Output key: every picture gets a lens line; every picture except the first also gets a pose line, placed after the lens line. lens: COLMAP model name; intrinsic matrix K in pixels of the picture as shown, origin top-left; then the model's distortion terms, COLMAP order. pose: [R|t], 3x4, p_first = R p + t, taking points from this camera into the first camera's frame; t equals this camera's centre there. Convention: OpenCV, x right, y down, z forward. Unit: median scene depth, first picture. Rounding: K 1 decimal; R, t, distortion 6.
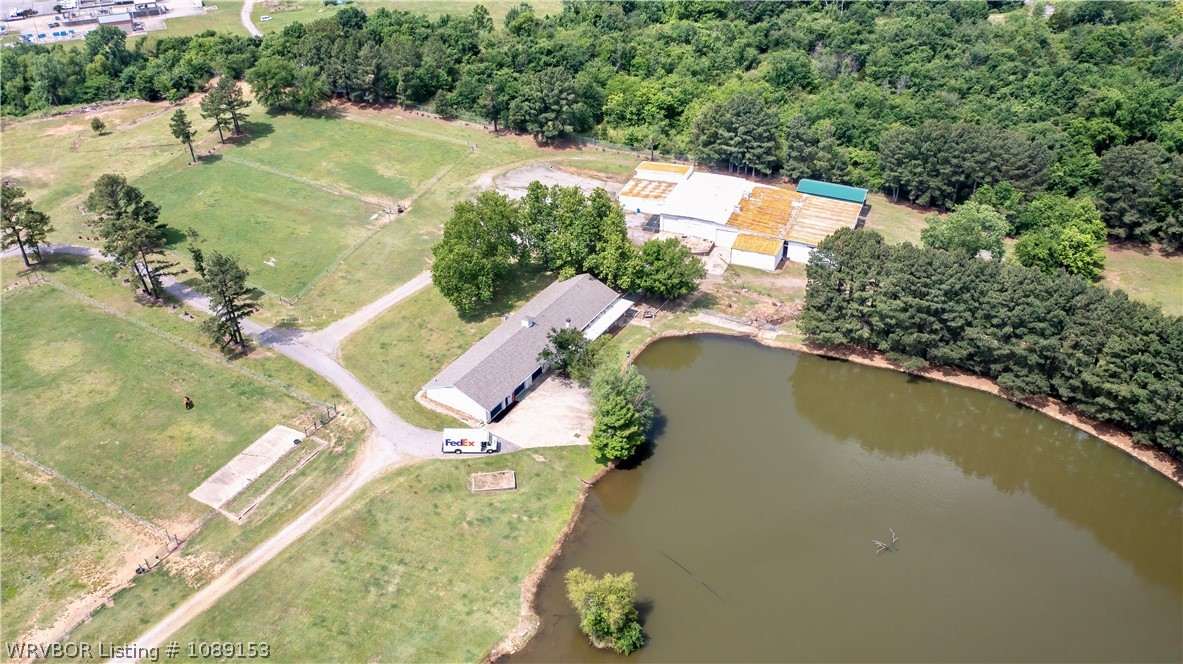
lens RADIAL K [[936.4, 0, 591.2], [0, 936.4, 328.9], [0, 0, 1]] dist [-0.021594, -0.007060]
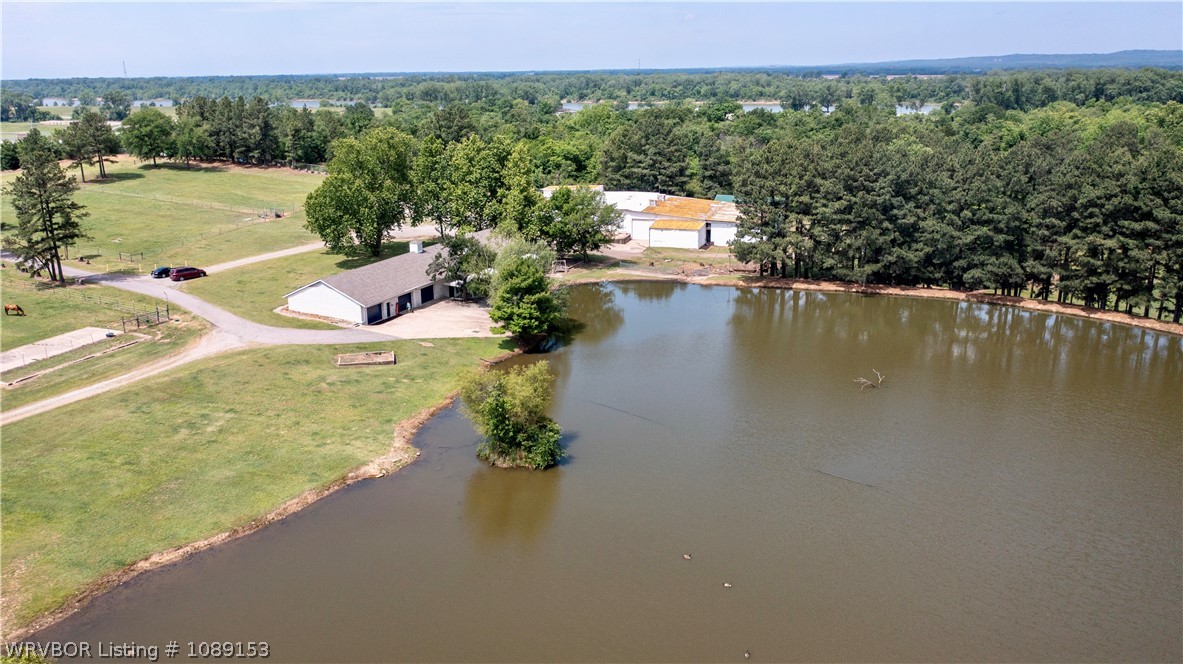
lens RADIAL K [[936.4, 0, 593.7], [0, 936.4, 333.8], [0, 0, 1]] dist [-0.021594, -0.007060]
pose [[0.994981, -0.023620, 0.097235, 0.007428], [0.050514, 0.957396, -0.284327, 0.338684], [-0.086377, 0.287812, 0.953784, 0.218027]]
